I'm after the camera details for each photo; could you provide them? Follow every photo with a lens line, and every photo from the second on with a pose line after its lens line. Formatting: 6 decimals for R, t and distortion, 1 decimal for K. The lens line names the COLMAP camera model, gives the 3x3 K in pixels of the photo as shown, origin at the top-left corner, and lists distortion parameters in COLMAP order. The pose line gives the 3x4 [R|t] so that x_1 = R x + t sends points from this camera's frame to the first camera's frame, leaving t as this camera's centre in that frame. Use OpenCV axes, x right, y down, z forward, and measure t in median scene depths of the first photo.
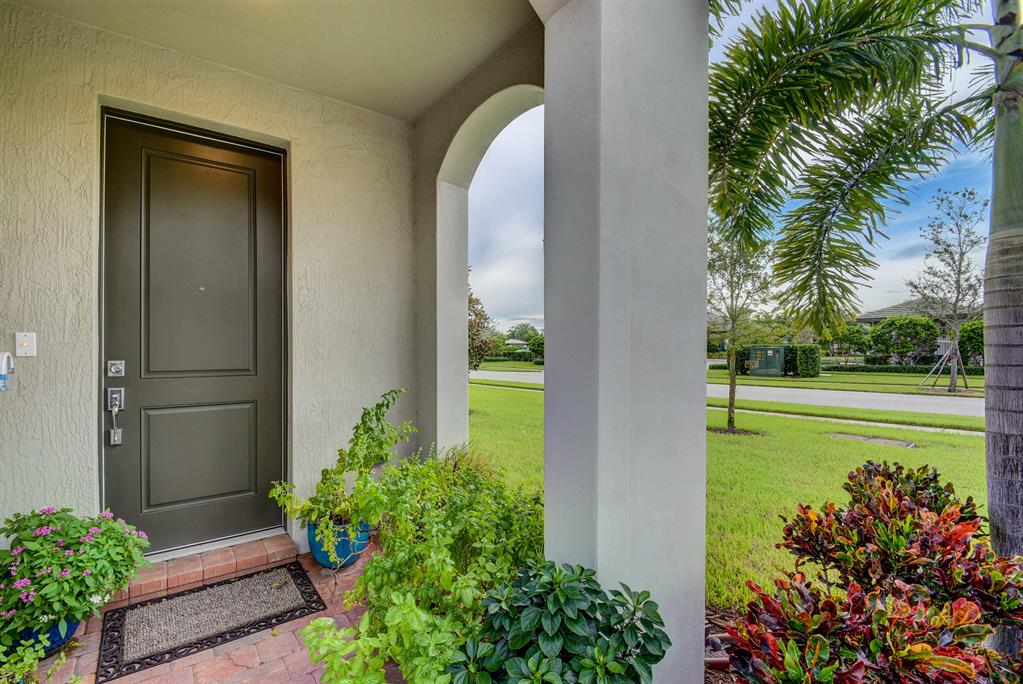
lens RADIAL K [[469.5, 0, 516.2], [0, 469.5, 349.5], [0, 0, 1]] dist [0.000430, -0.000067]
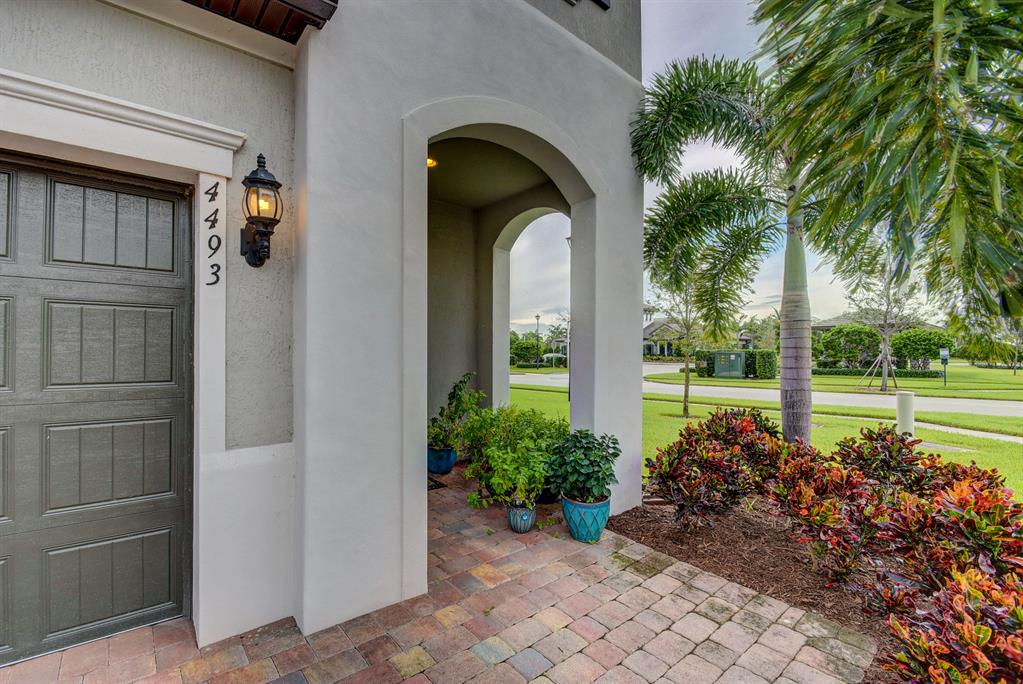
lens RADIAL K [[469.5, 0, 505.7], [0, 469.5, 346.6], [0, 0, 1]] dist [0.000430, -0.000067]
pose [[0.999628, 0.004809, 0.026838, -0.028369], [-0.004380, 0.999863, -0.015990, 0.002804], [-0.026911, 0.015866, 0.999512, -0.114639]]
